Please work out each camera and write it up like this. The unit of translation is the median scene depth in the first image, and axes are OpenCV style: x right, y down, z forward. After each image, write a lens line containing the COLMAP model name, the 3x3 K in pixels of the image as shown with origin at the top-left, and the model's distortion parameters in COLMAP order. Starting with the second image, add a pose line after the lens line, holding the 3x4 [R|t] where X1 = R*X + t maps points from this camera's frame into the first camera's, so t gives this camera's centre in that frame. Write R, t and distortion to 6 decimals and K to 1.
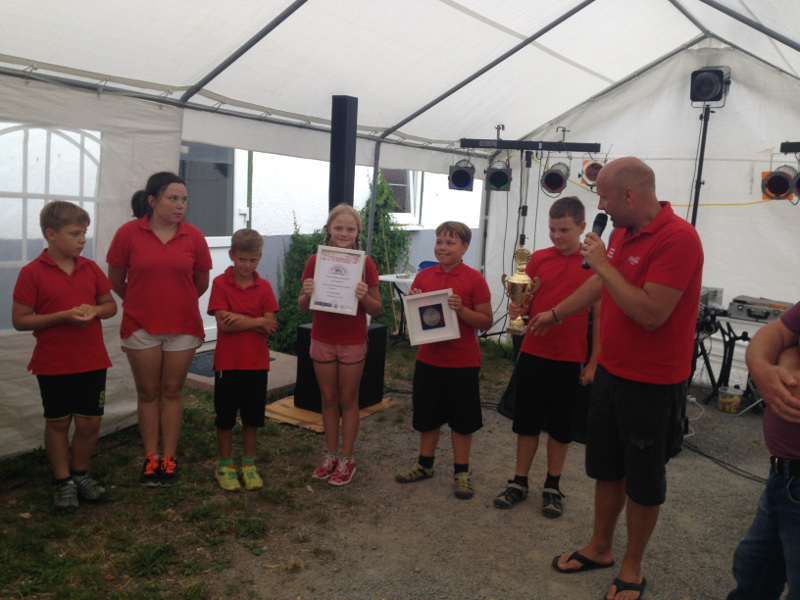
lens RADIAL K [[732.2, 0, 394.1], [0, 732.2, 303.8], [0, 0, 1]] dist [0.053613, 0.000000]
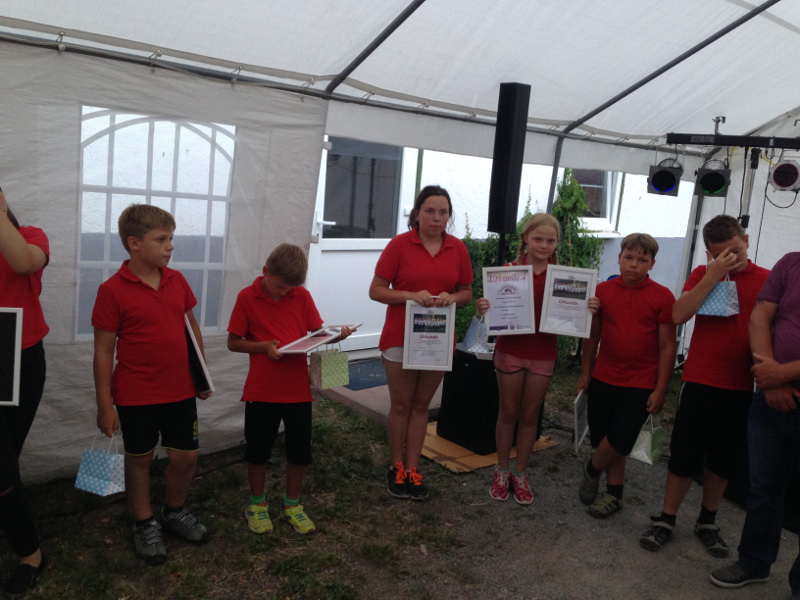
lens RADIAL K [[732.2, 0, 384.4], [0, 732.2, 301.6], [0, 0, 1]] dist [0.053613, 0.000000]
pose [[0.958158, 0.062703, -0.279287, 0.035069], [-0.063342, 0.997969, 0.006746, -0.019194], [0.279143, 0.011226, 0.960184, 0.107243]]
